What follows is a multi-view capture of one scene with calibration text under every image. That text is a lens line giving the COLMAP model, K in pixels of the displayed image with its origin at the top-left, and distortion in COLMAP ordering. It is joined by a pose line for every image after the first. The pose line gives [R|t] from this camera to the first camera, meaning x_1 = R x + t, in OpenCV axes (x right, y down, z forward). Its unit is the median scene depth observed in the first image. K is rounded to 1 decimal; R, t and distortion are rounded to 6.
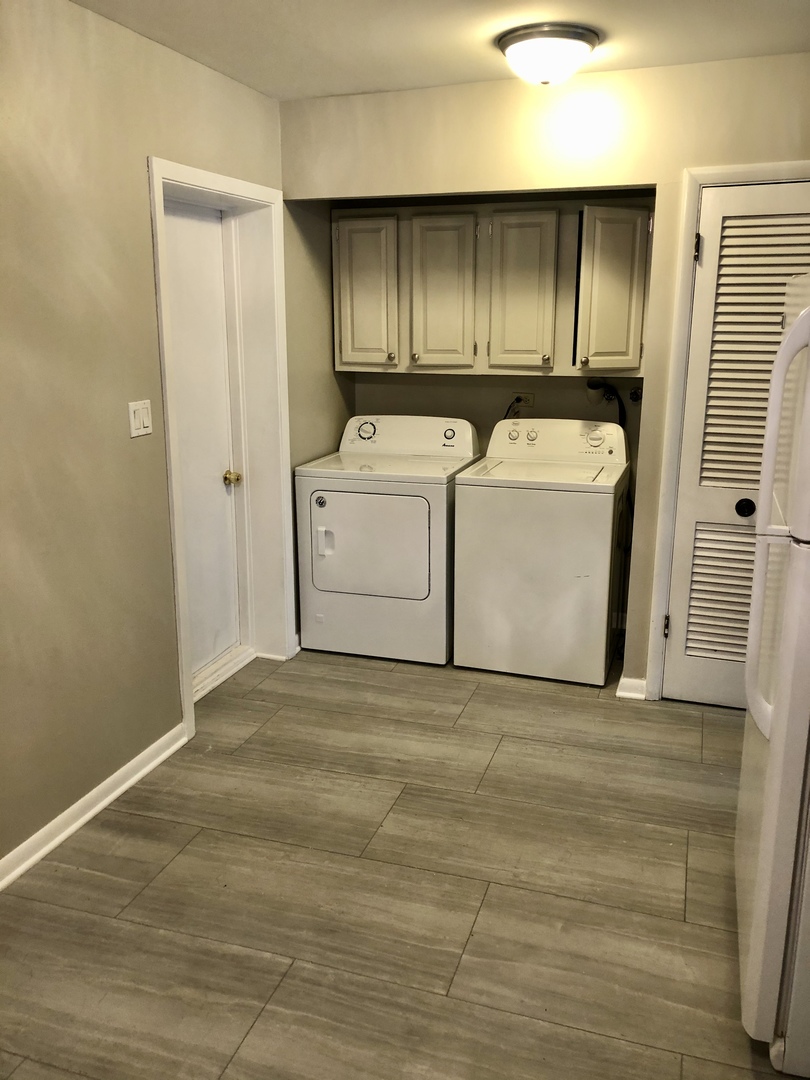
lens RADIAL K [[885.0, 0, 405.0], [0, 885.0, 526.7], [0, 0, 1]] dist [0.075987, -0.074133]
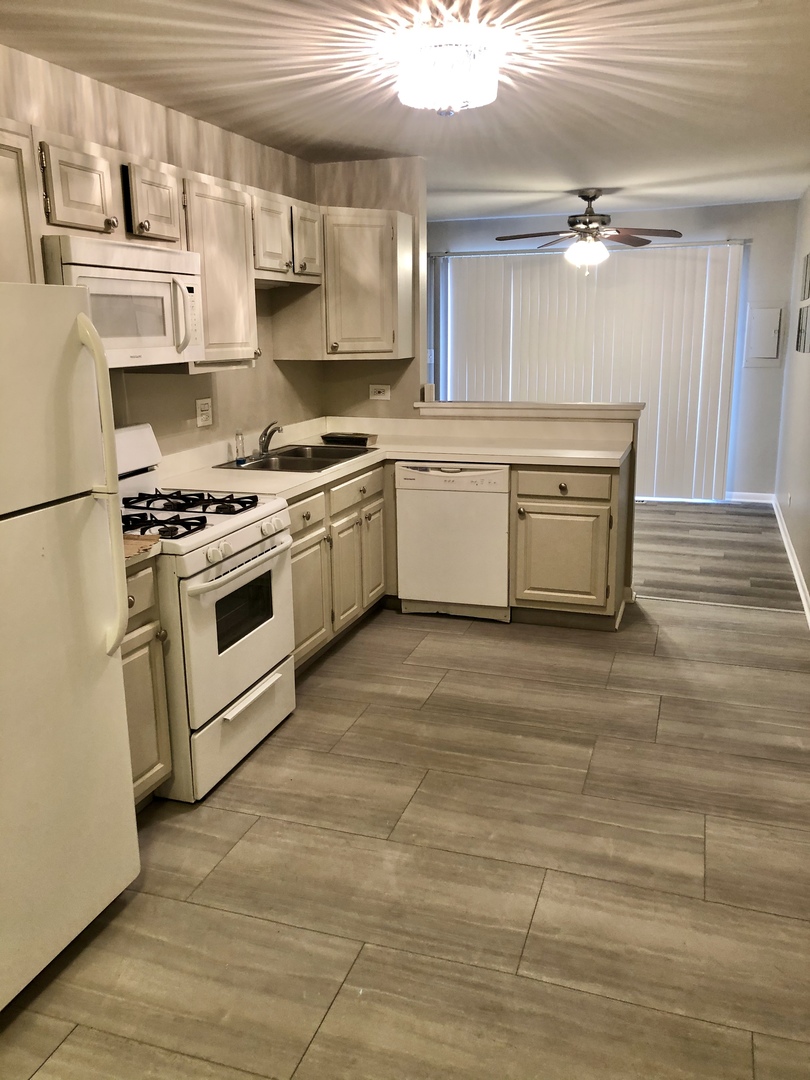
lens RADIAL K [[885.0, 0, 405.0], [0, 885.0, 526.7], [0, 0, 1]] dist [0.075987, -0.074133]
pose [[-0.999895, 0.014403, -0.001771, -0.007188], [0.012007, 0.889671, 0.456444, -0.394186], [0.008150, 0.456375, -0.889750, 1.641238]]
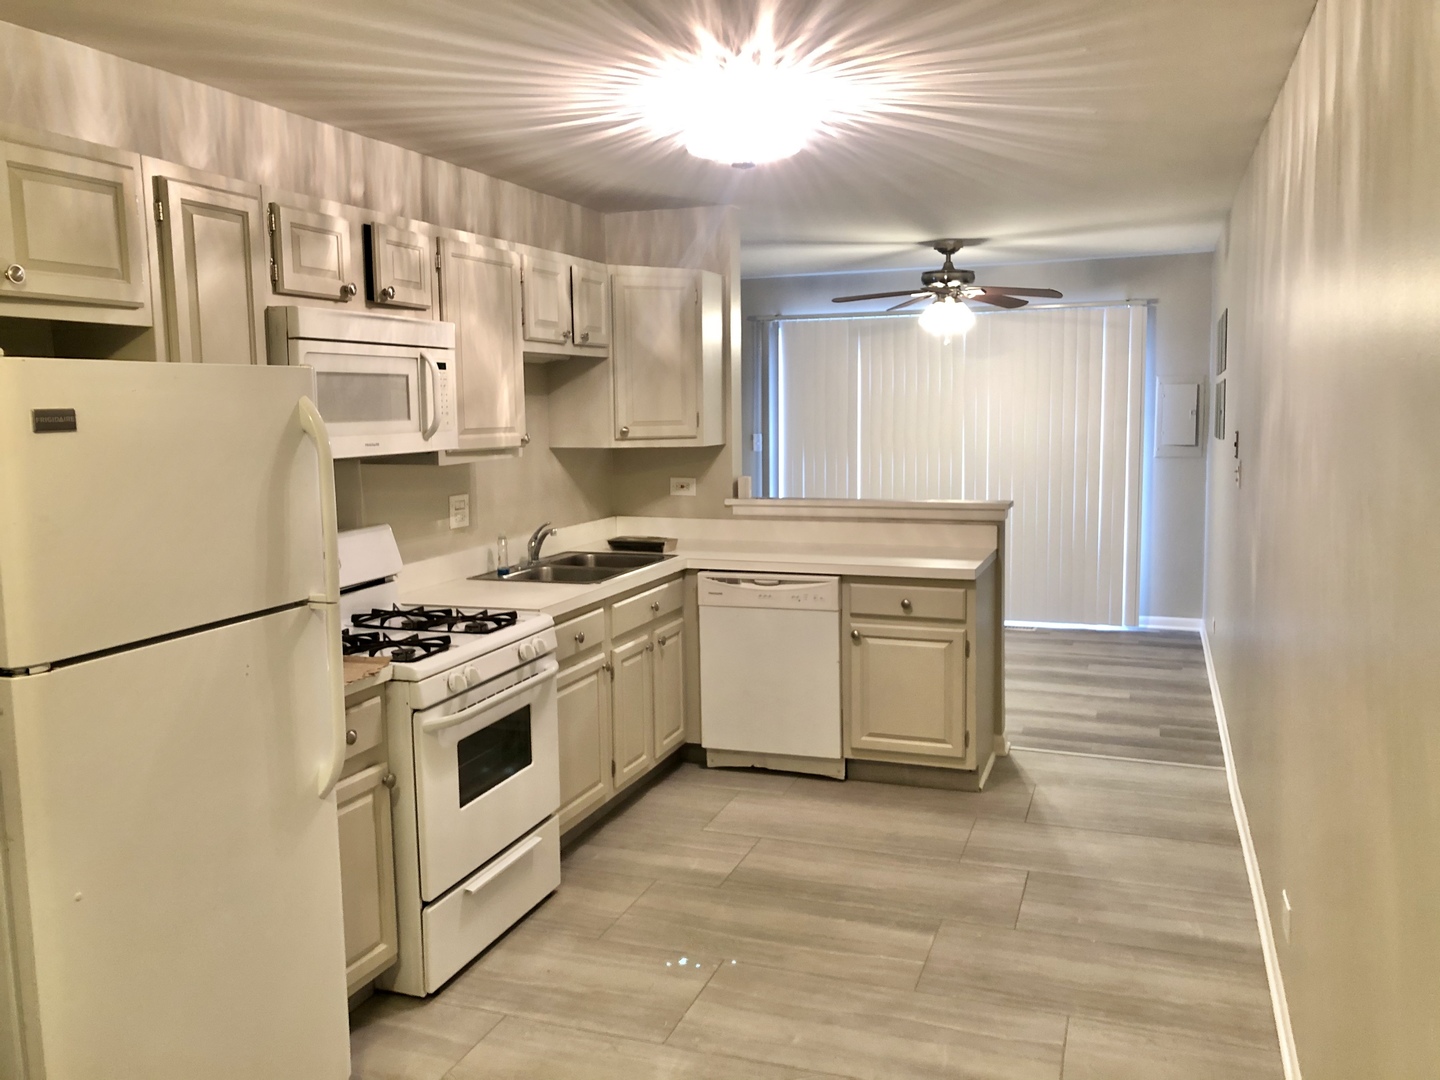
lens RADIAL K [[1167.1, 0, 720.0], [0, 1167.1, 540.0], [0, 0, 1]] dist [0.142561, -0.331319]
pose [[-0.999842, 0.012706, 0.012460, -0.067406], [0.016336, 0.933027, 0.359434, -0.431062], [-0.007058, 0.359581, -0.933087, 1.761197]]
